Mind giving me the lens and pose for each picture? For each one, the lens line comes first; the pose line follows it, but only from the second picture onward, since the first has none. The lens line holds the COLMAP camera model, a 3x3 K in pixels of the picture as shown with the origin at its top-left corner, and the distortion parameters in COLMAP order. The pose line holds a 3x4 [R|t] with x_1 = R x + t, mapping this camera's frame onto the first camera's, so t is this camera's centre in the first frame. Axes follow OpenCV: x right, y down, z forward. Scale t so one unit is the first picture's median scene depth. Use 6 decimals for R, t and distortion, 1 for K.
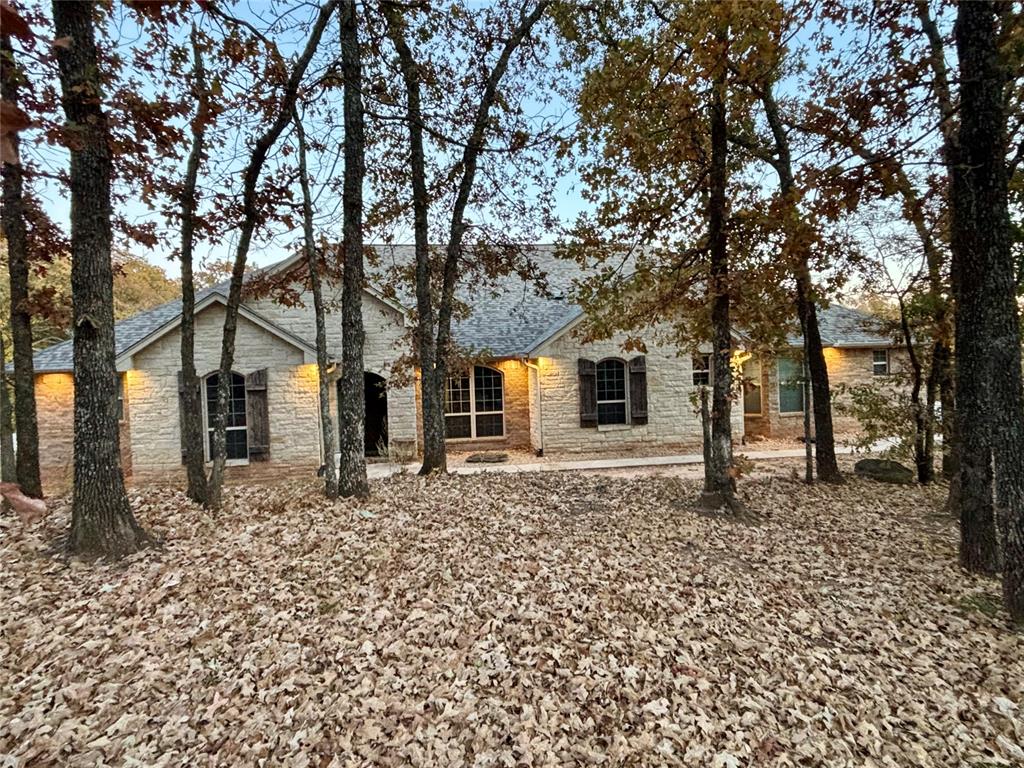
lens RADIAL K [[572.6, 0, 506.1], [0, 572.6, 380.5], [0, 0, 1]] dist [-0.009868, 0.000539]
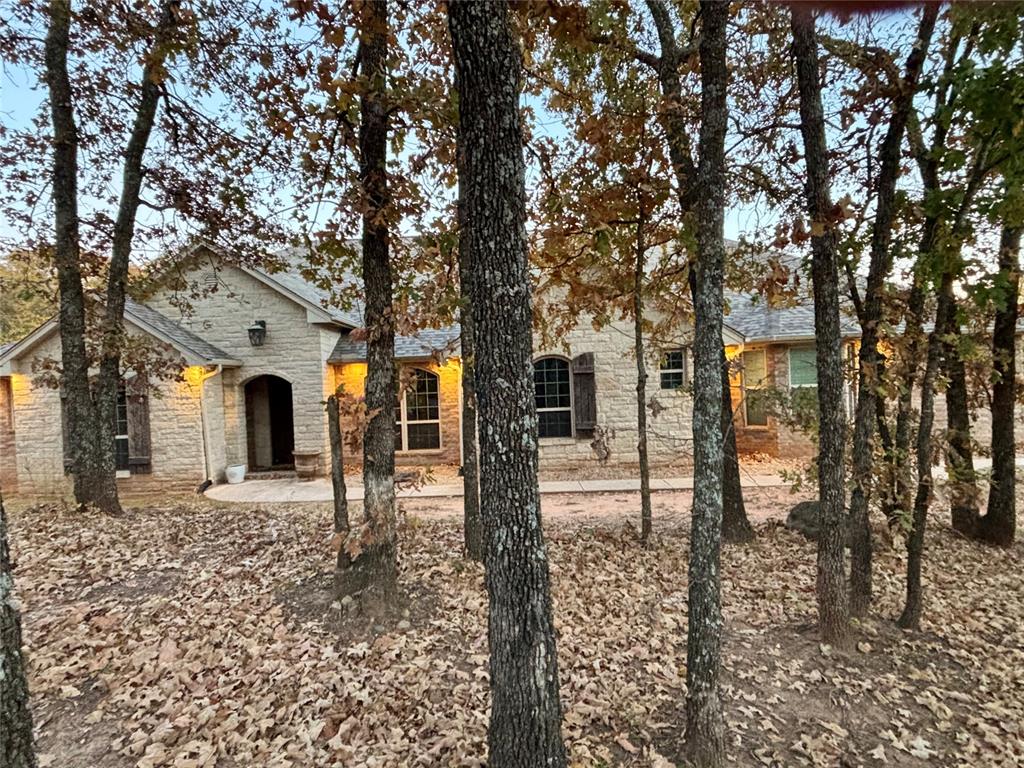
lens RADIAL K [[572.6, 0, 509.8], [0, 572.6, 386.4], [0, 0, 1]] dist [-0.009868, 0.000539]
pose [[0.983044, -0.002953, -0.183347, 0.601955], [0.003482, 0.999991, 0.002563, 0.004224], [0.183338, -0.003158, 0.983045, 0.428669]]
